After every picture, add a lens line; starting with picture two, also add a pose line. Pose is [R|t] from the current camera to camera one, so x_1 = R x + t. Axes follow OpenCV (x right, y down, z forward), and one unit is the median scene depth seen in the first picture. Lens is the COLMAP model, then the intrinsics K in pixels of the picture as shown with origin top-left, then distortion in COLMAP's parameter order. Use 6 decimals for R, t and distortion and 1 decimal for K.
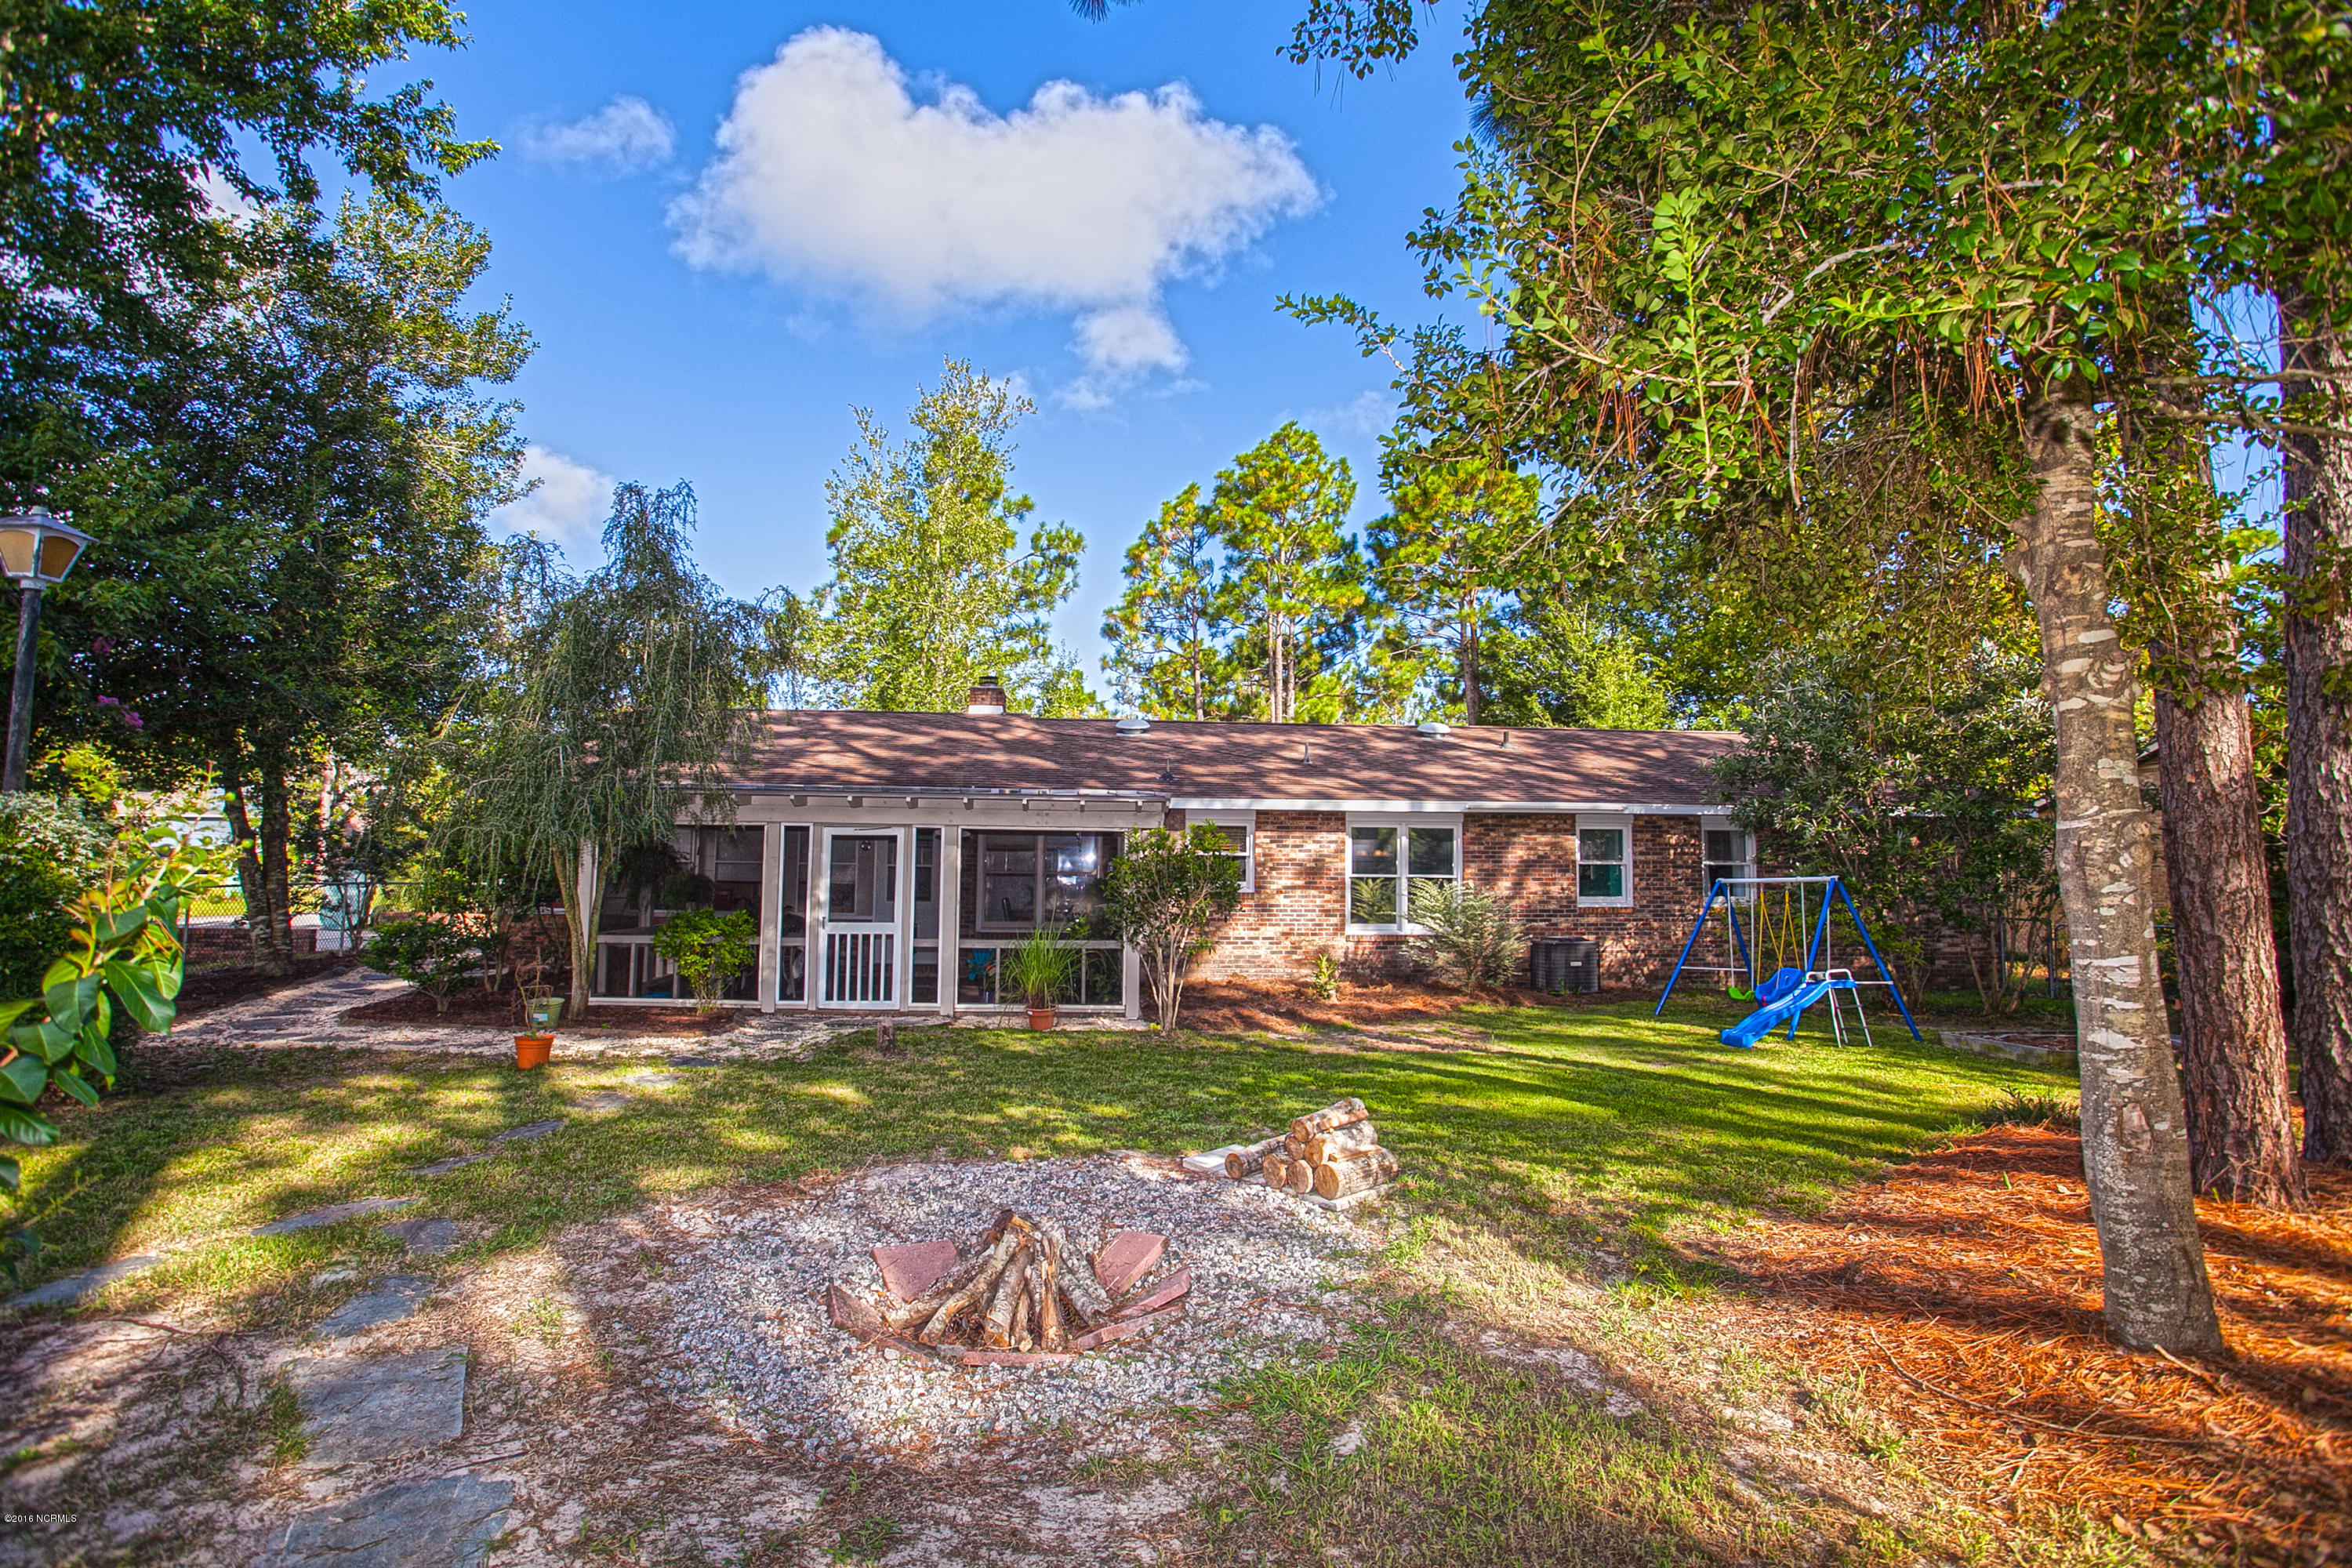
lens RADIAL K [[1120.9, 0, 1180.9], [0, 1120.9, 798.9], [0, 0, 1]] dist [-0.031683, 0.005218]
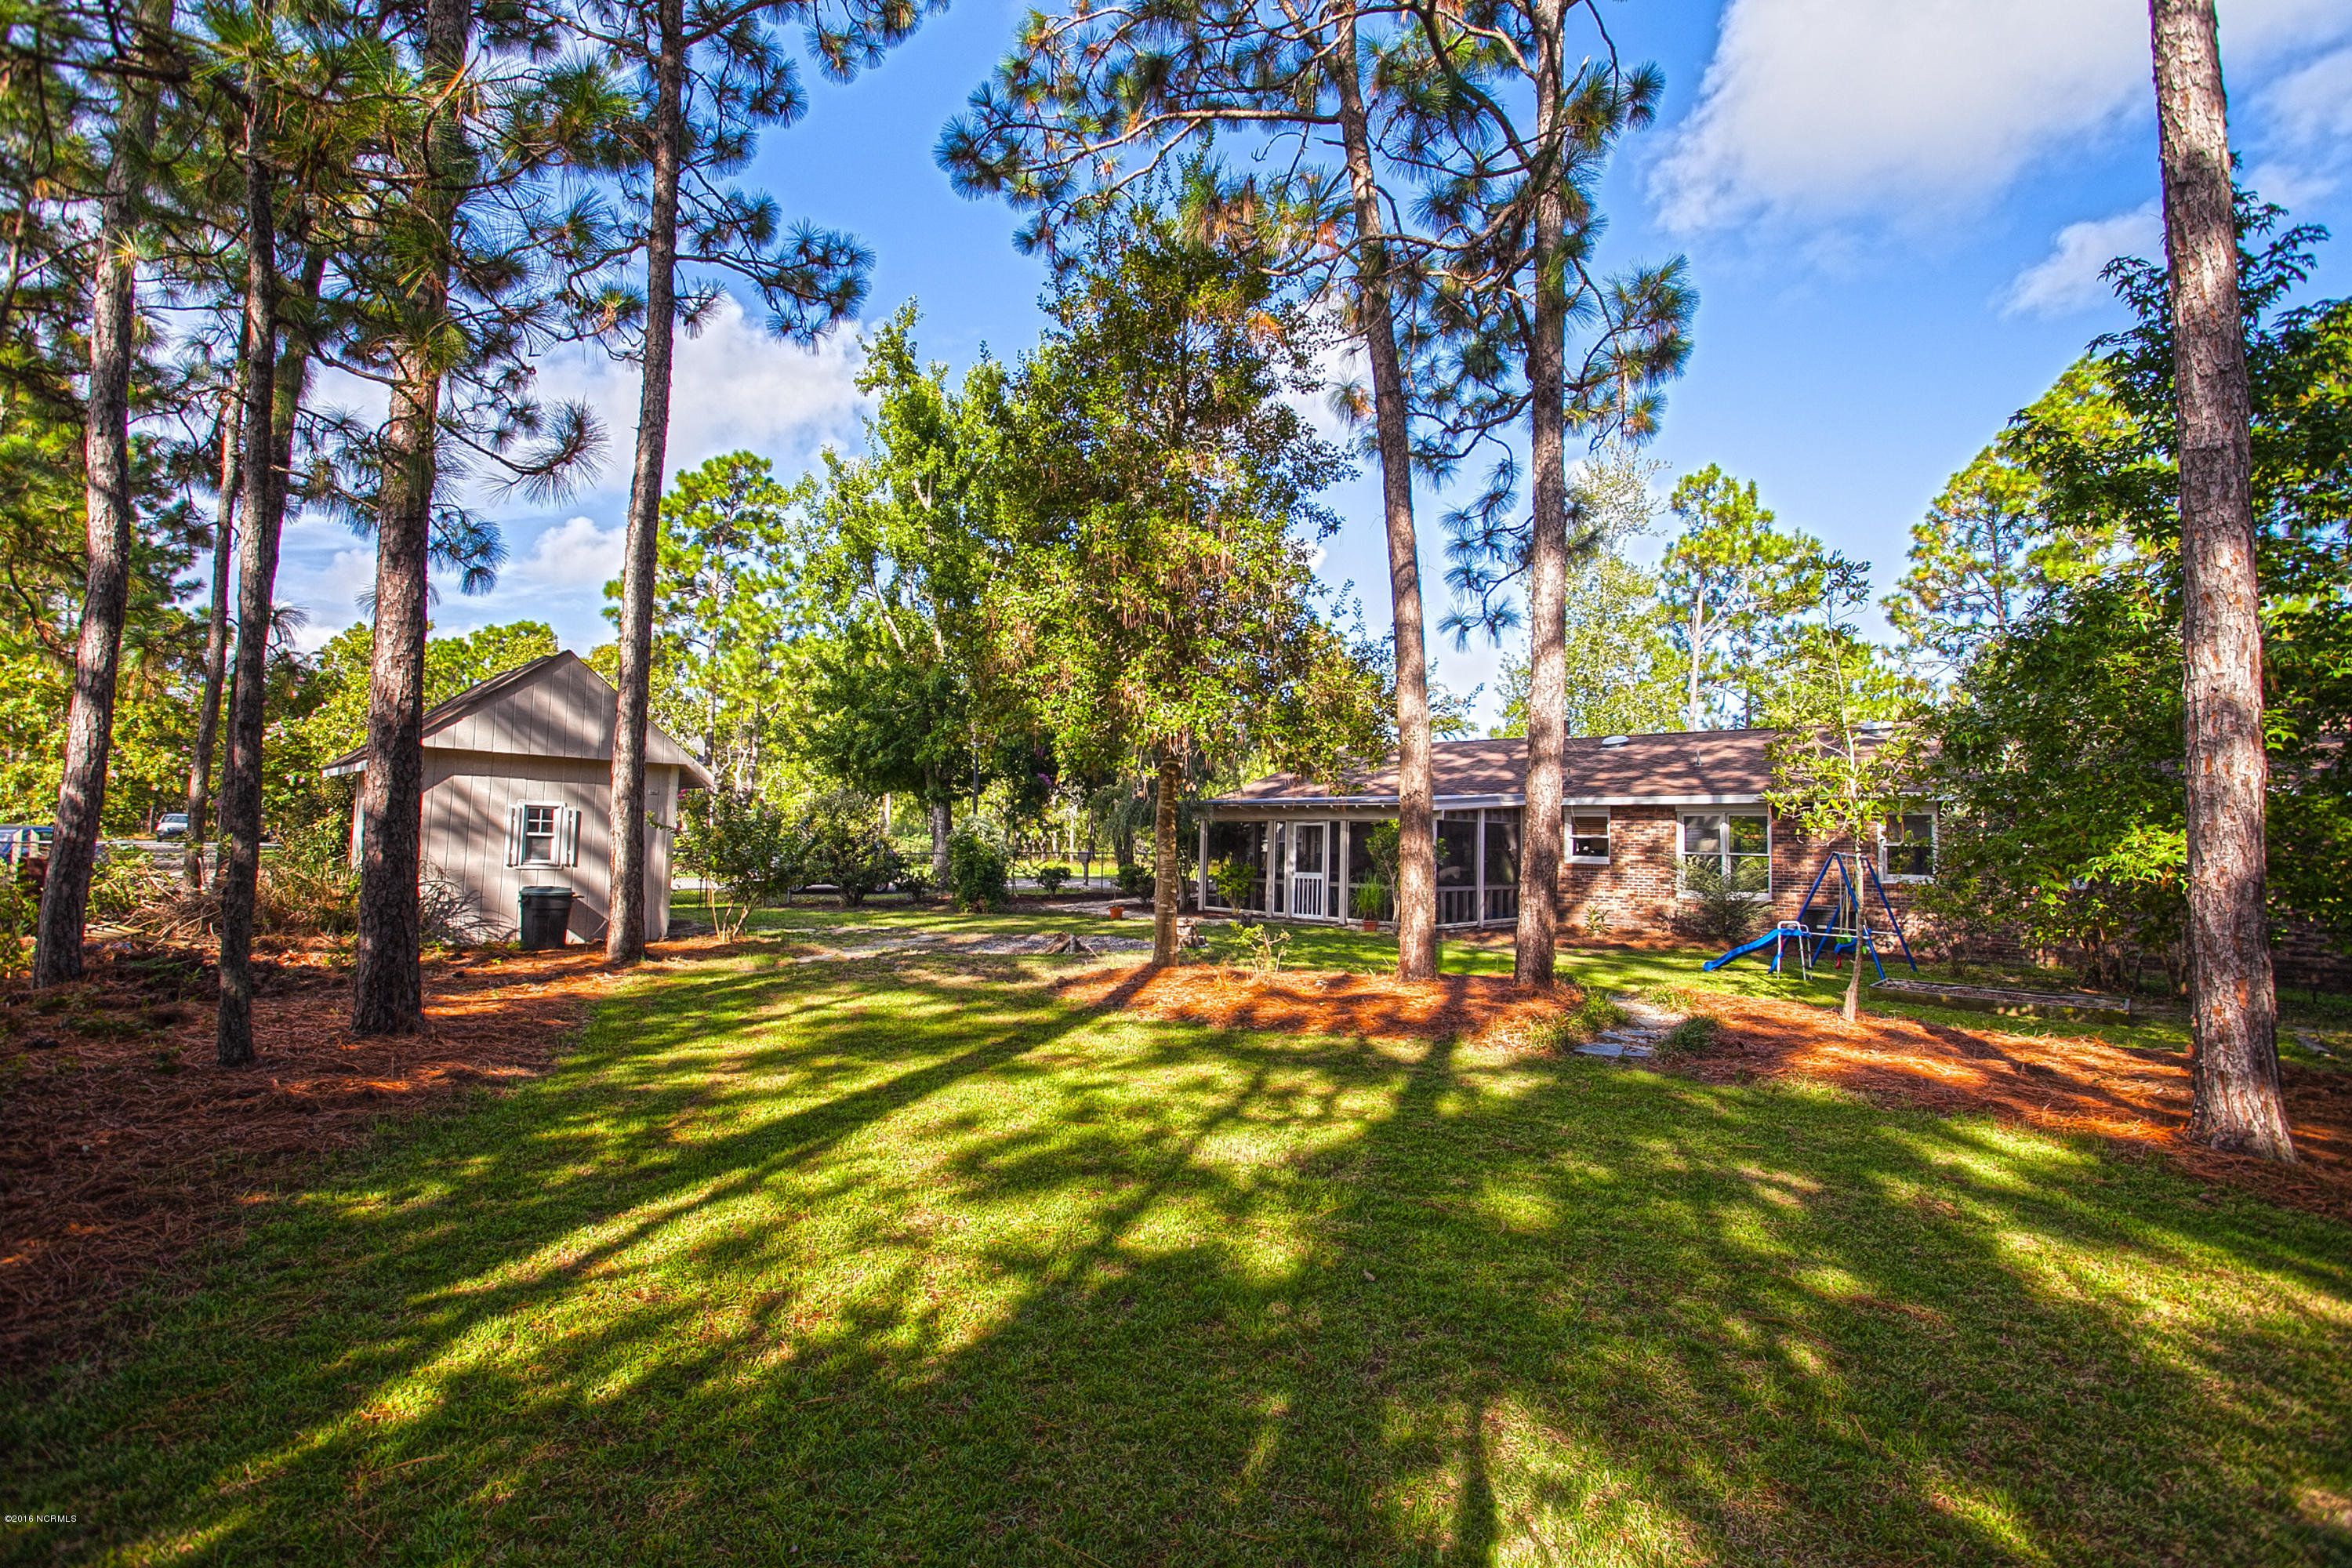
lens RADIAL K [[1120.9, 0, 1173.0], [0, 1120.9, 785.5], [0, 0, 1]] dist [-0.031683, 0.005218]
pose [[0.642296, -0.027056, -0.765979, 1.025729], [0.041365, 0.999144, -0.000606, -0.047332], [0.765339, -0.031295, 0.642866, -0.396857]]
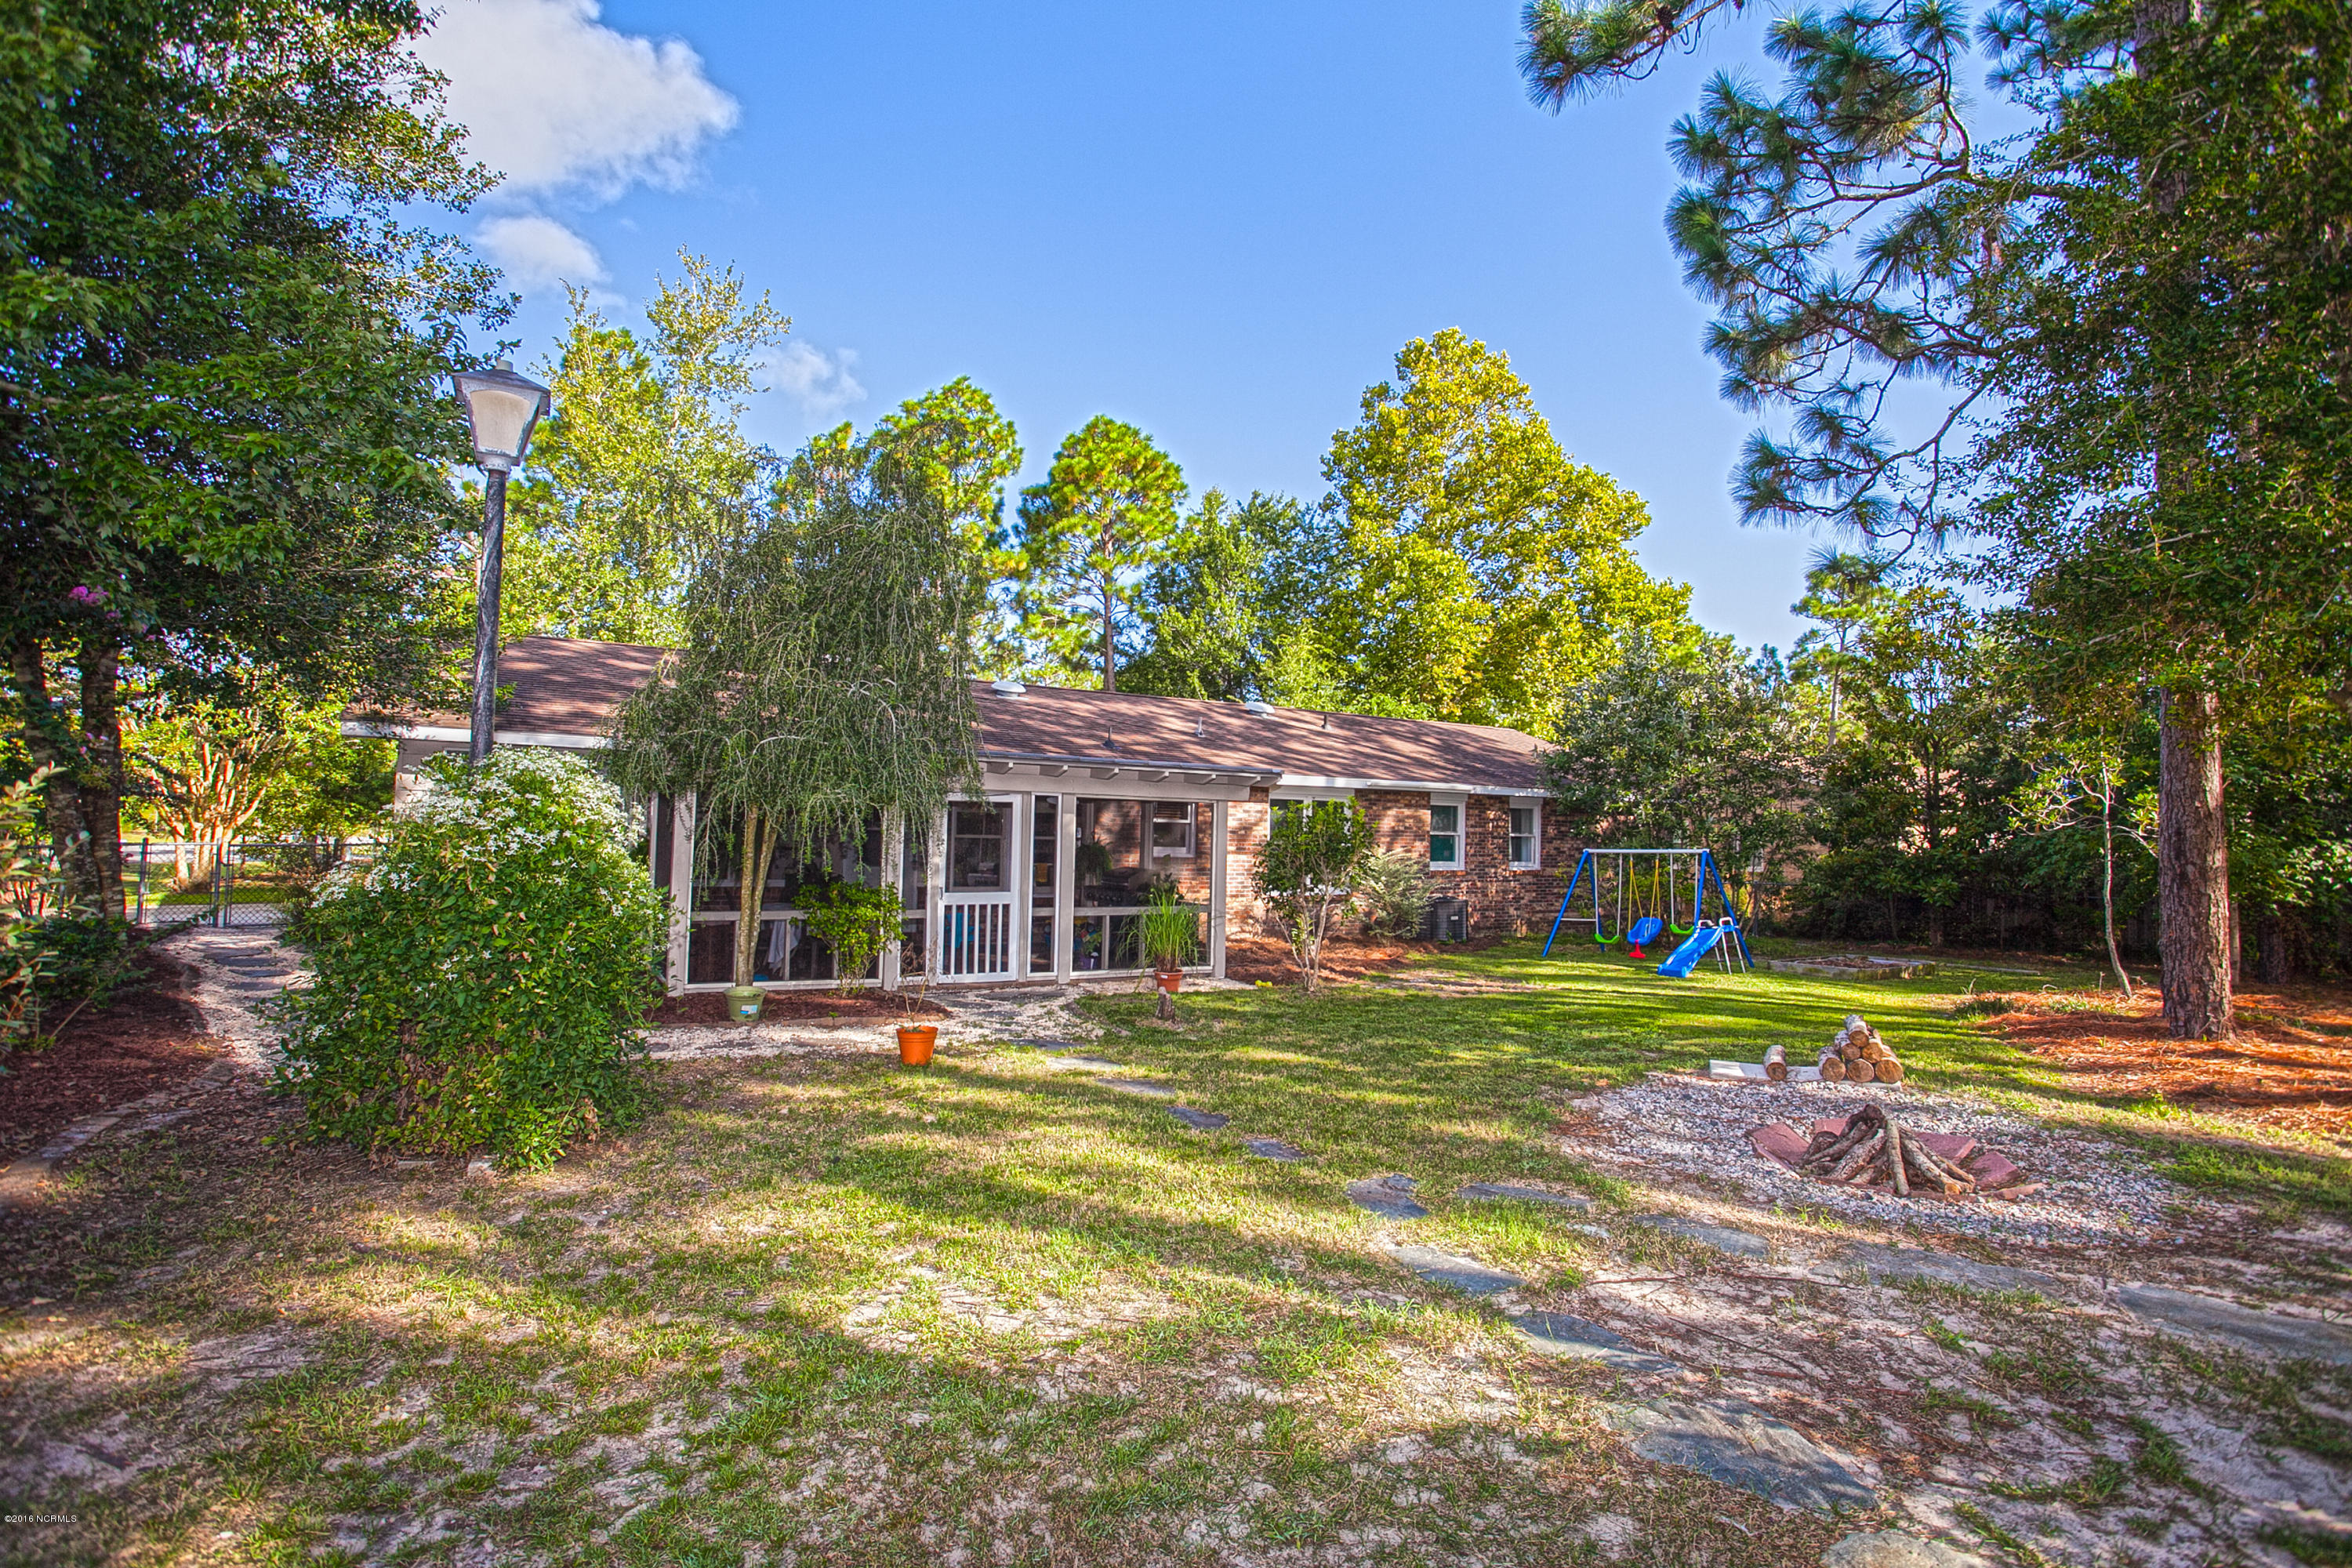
lens RADIAL K [[1120.9, 0, 1188.3], [0, 1120.9, 775.5], [0, 0, 1]] dist [-0.031683, 0.005218]
pose [[0.899281, 0.032347, 0.436173, -0.542920], [-0.040494, 0.999136, 0.009392, -0.006148], [-0.435492, -0.026109, 0.899814, 0.056165]]
